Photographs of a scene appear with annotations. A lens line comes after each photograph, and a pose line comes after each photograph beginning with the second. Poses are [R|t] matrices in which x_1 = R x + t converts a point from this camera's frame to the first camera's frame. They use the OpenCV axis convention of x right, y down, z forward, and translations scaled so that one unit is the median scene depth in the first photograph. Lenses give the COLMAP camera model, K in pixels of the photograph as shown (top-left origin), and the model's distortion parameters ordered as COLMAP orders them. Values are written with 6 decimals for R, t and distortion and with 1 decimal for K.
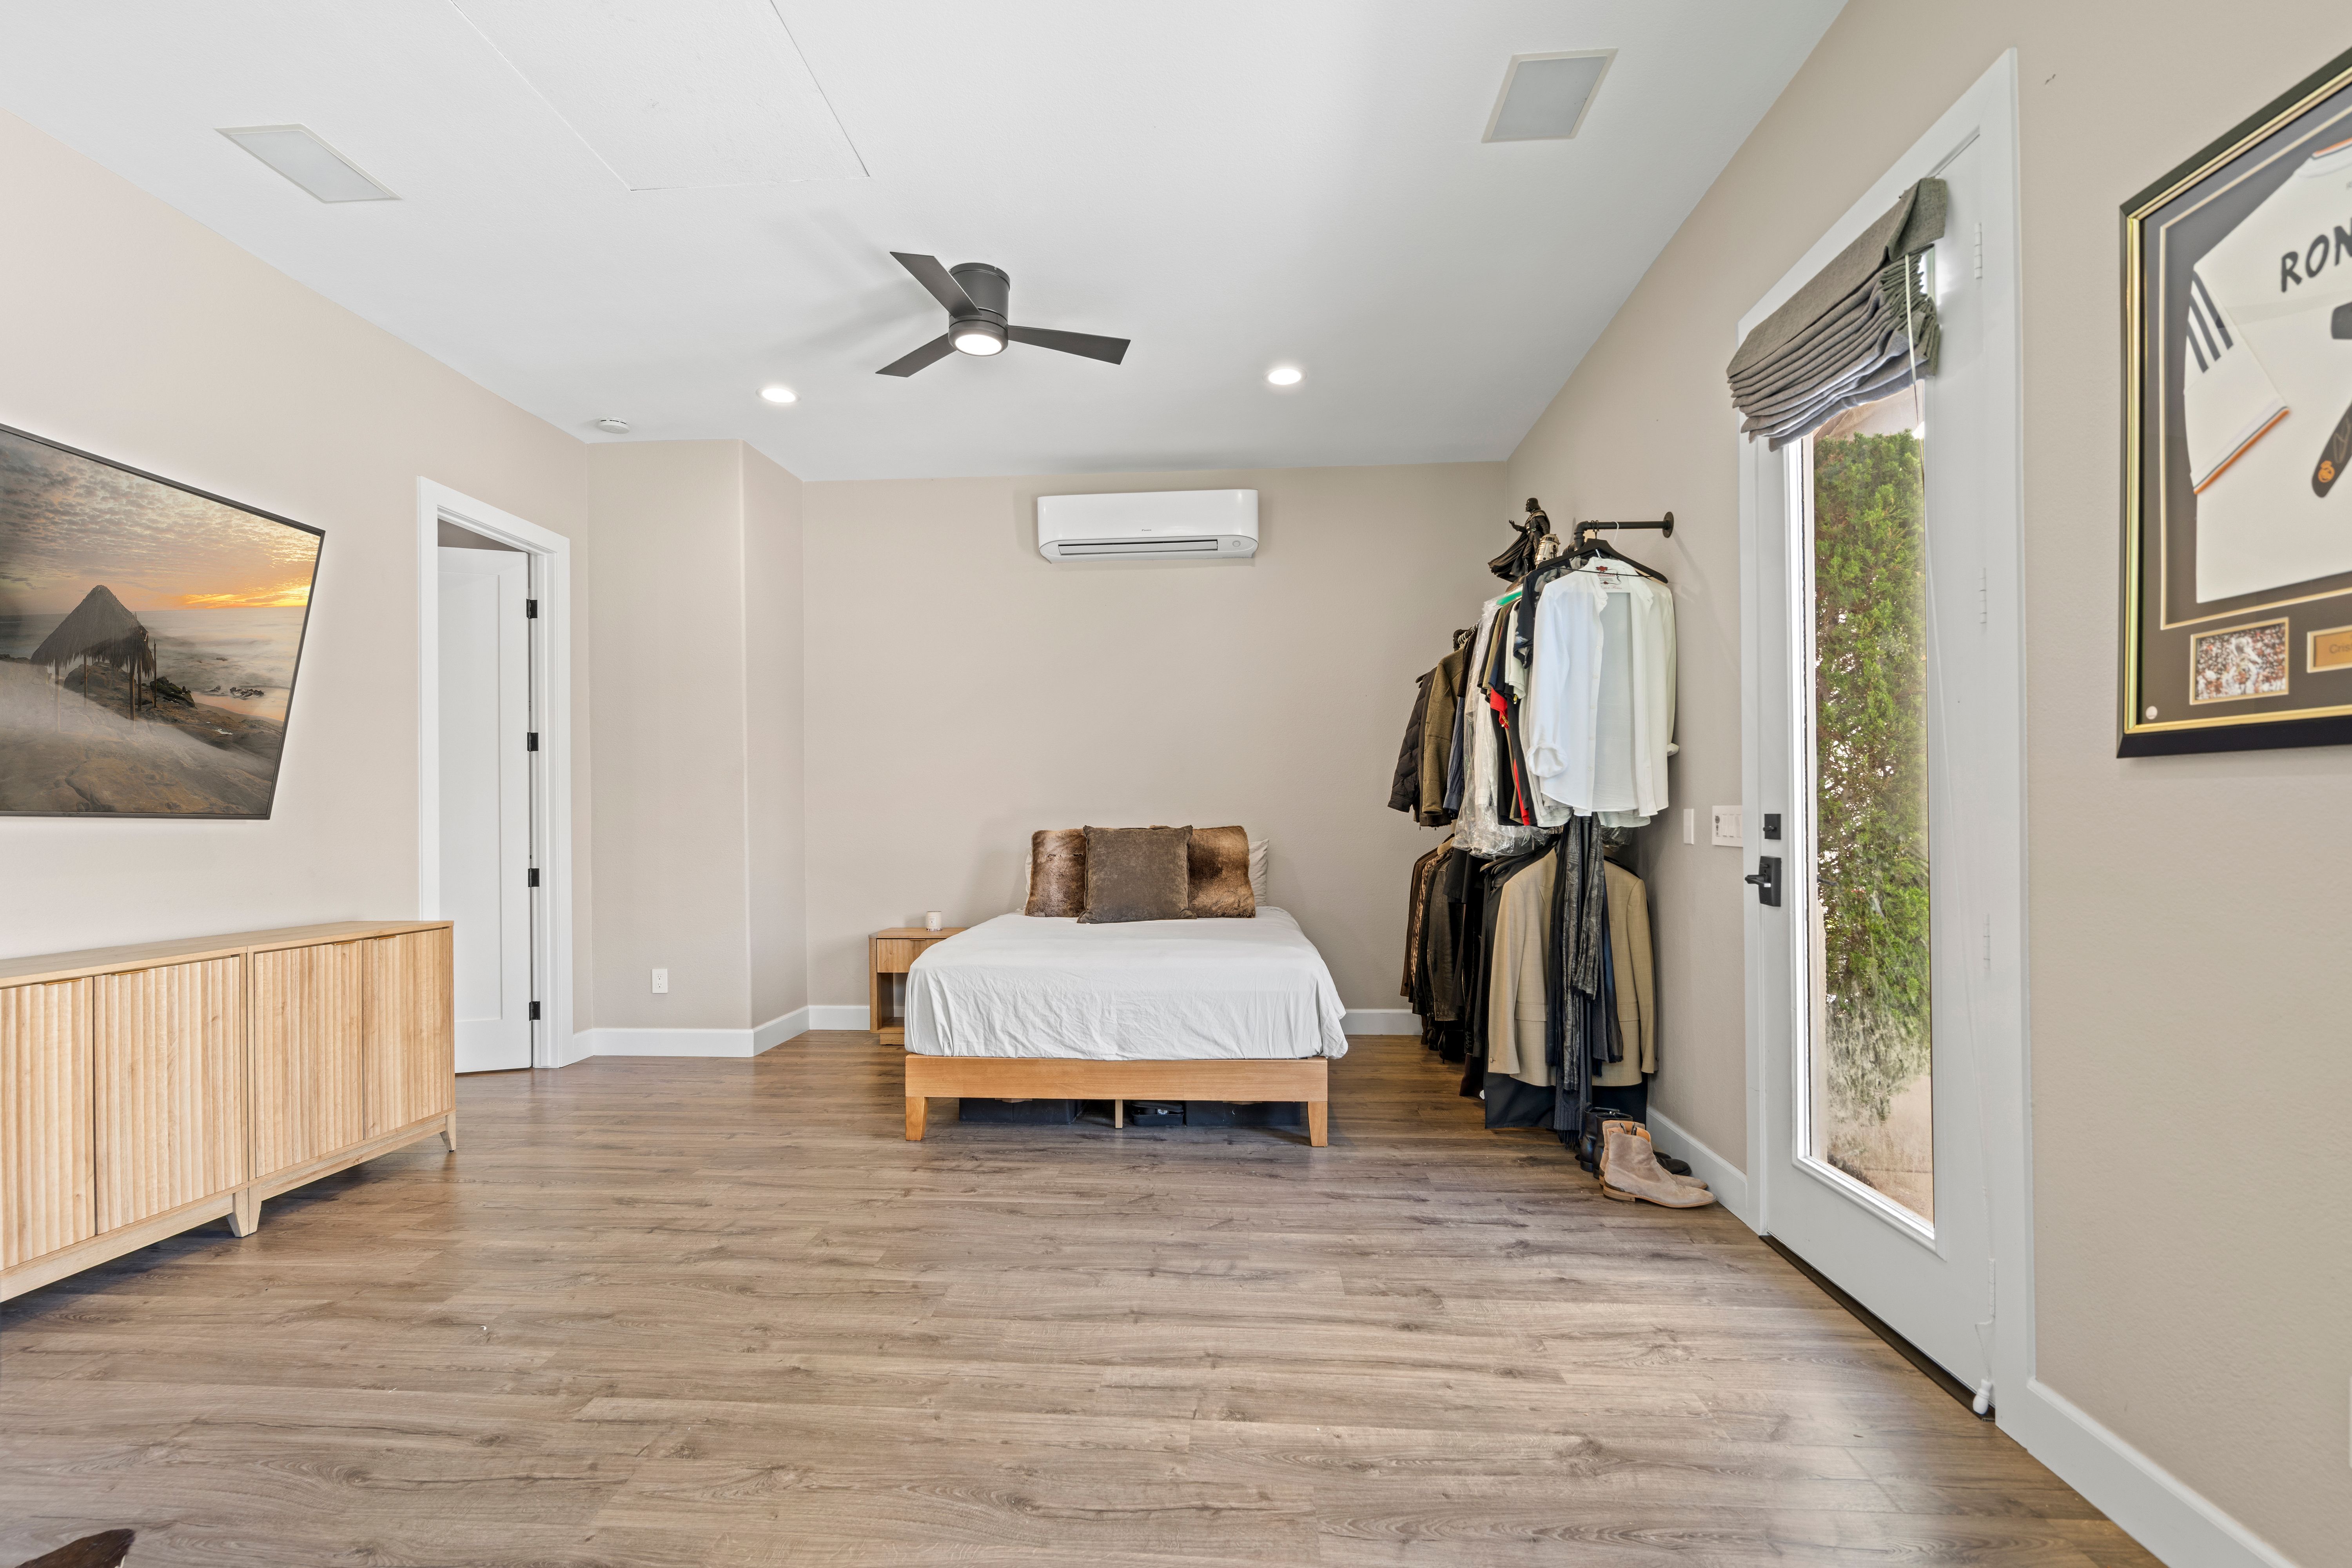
lens RADIAL K [[1077.0, 0, 1162.0], [0, 1077.0, 783.4], [0, 0, 1]] dist [0.002379, -0.000007]
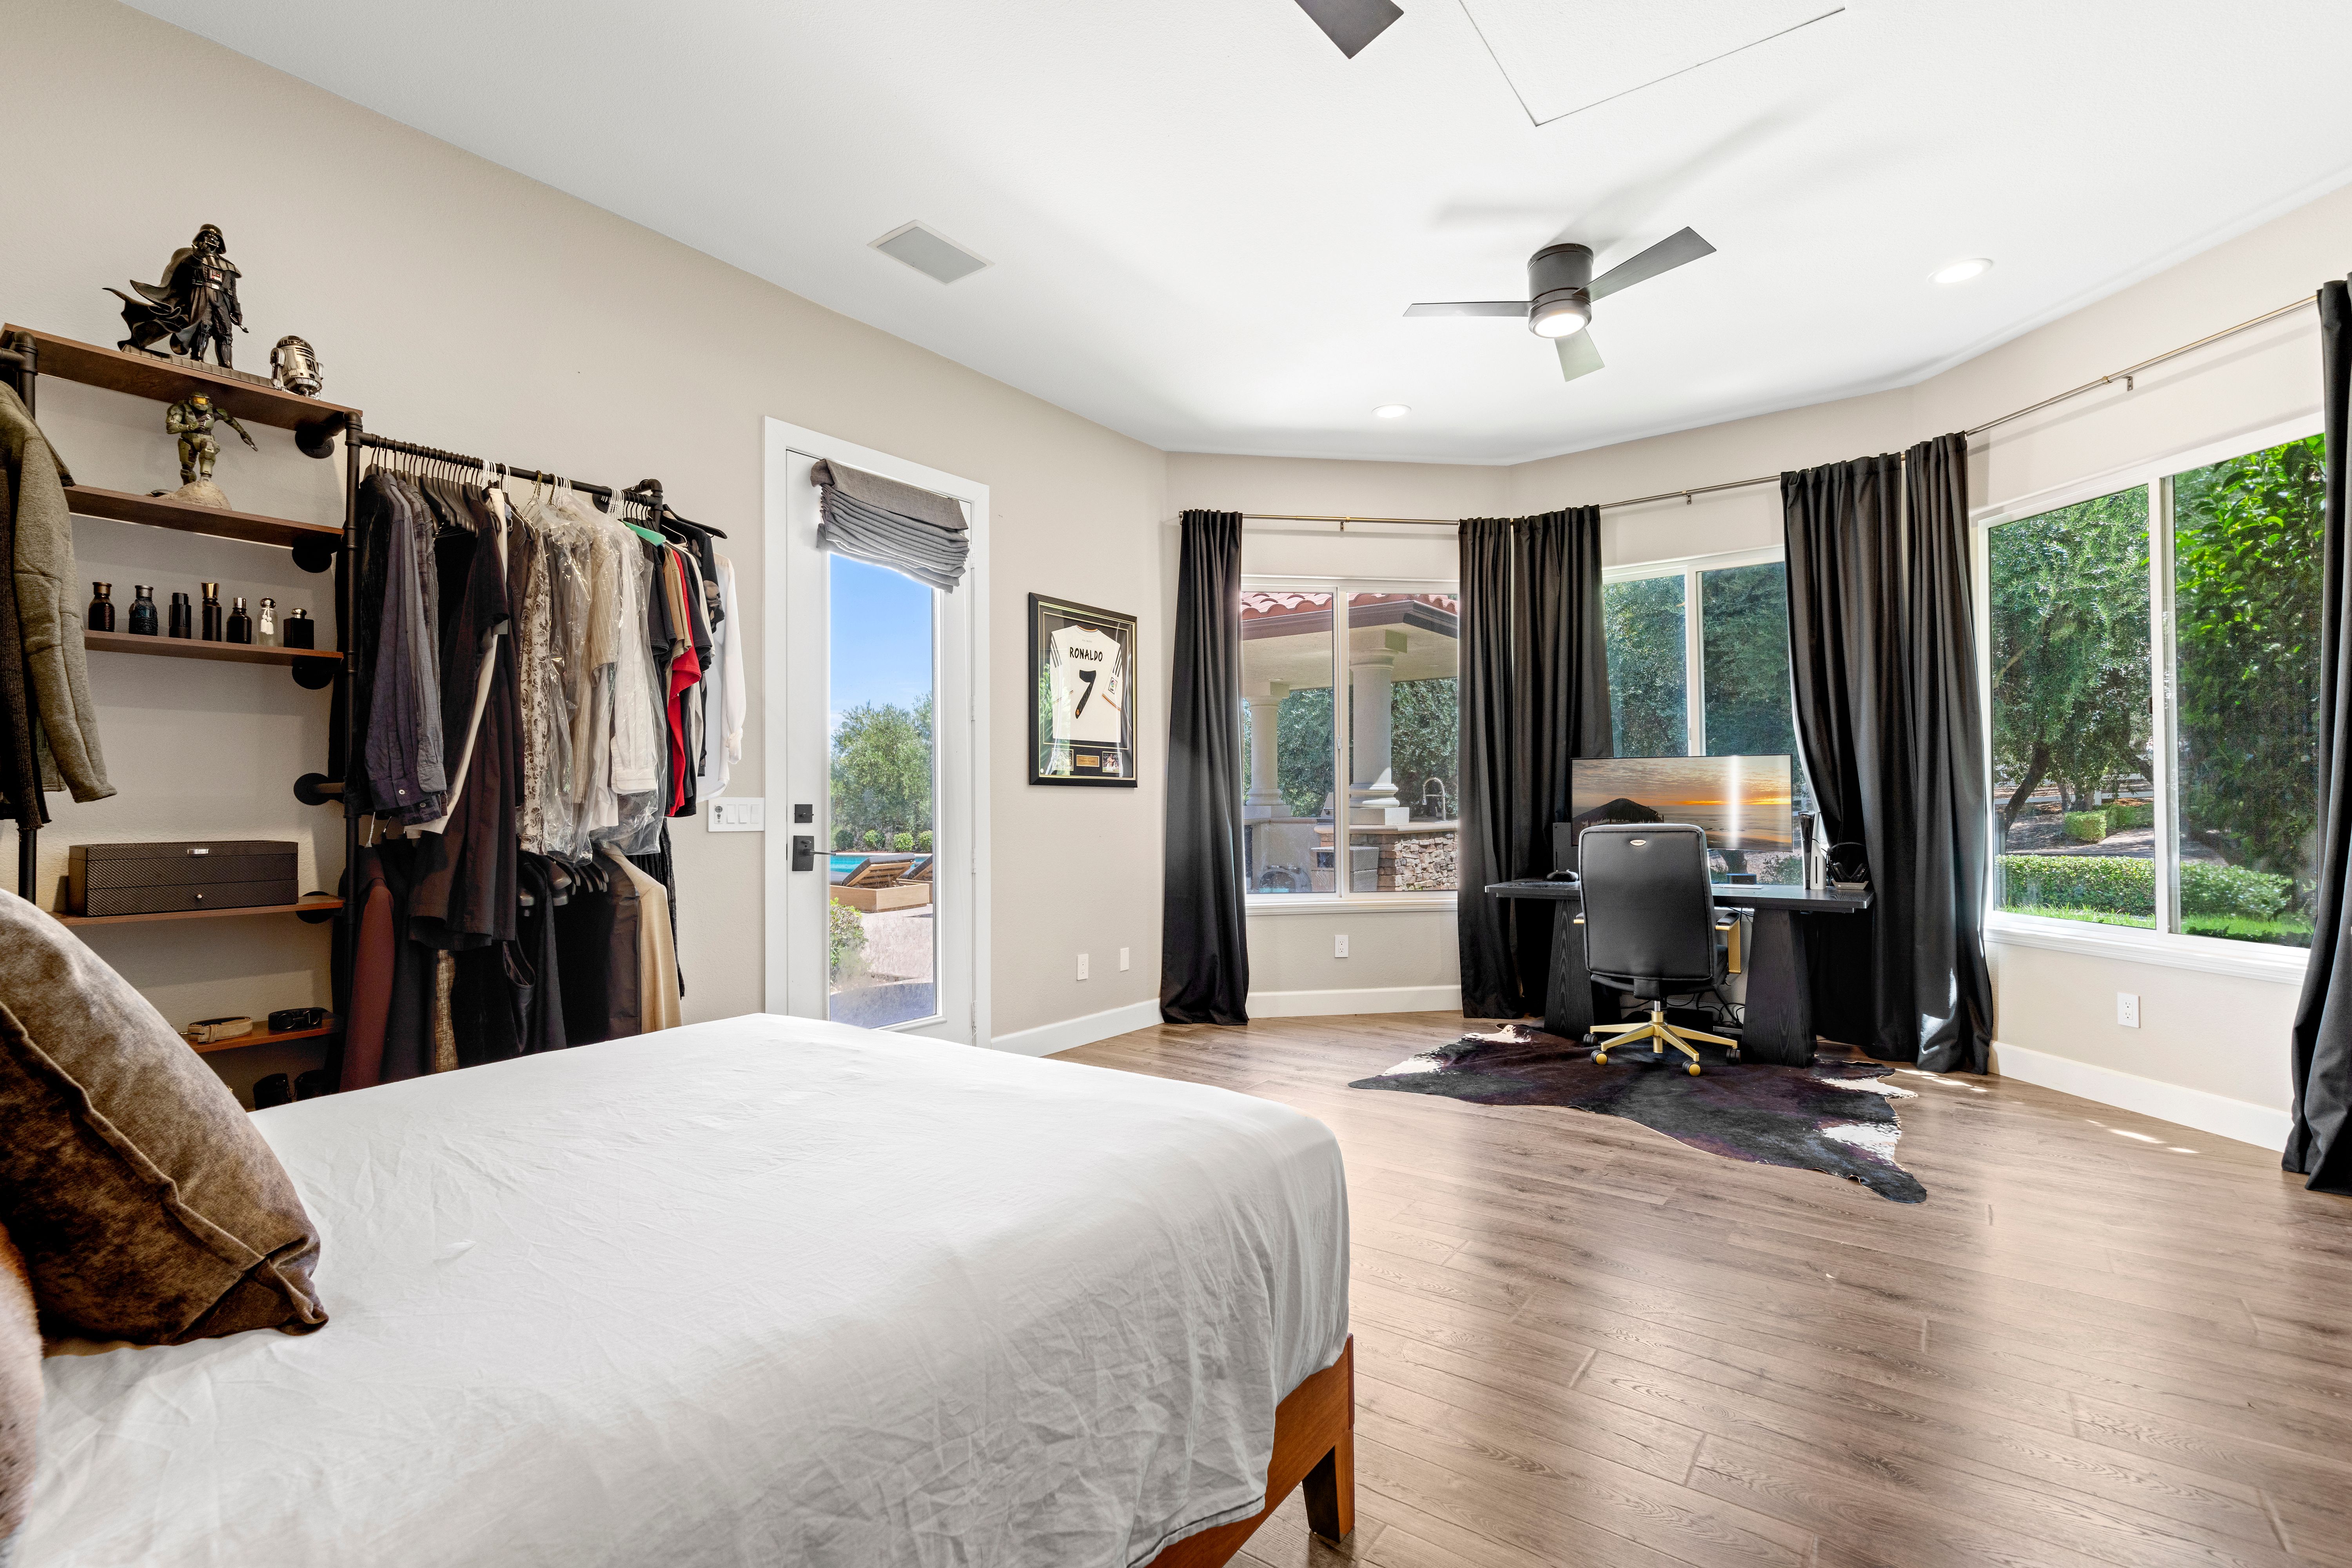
lens RADIAL K [[1077.0, 0, 1162.0], [0, 1077.0, 783.4], [0, 0, 1]] dist [0.002379, -0.000007]
pose [[-0.840653, 0.022528, 0.541106, -0.860741], [-0.004420, 0.998816, -0.048451, 0.097411], [-0.541556, -0.043122, -0.839558, 2.946786]]
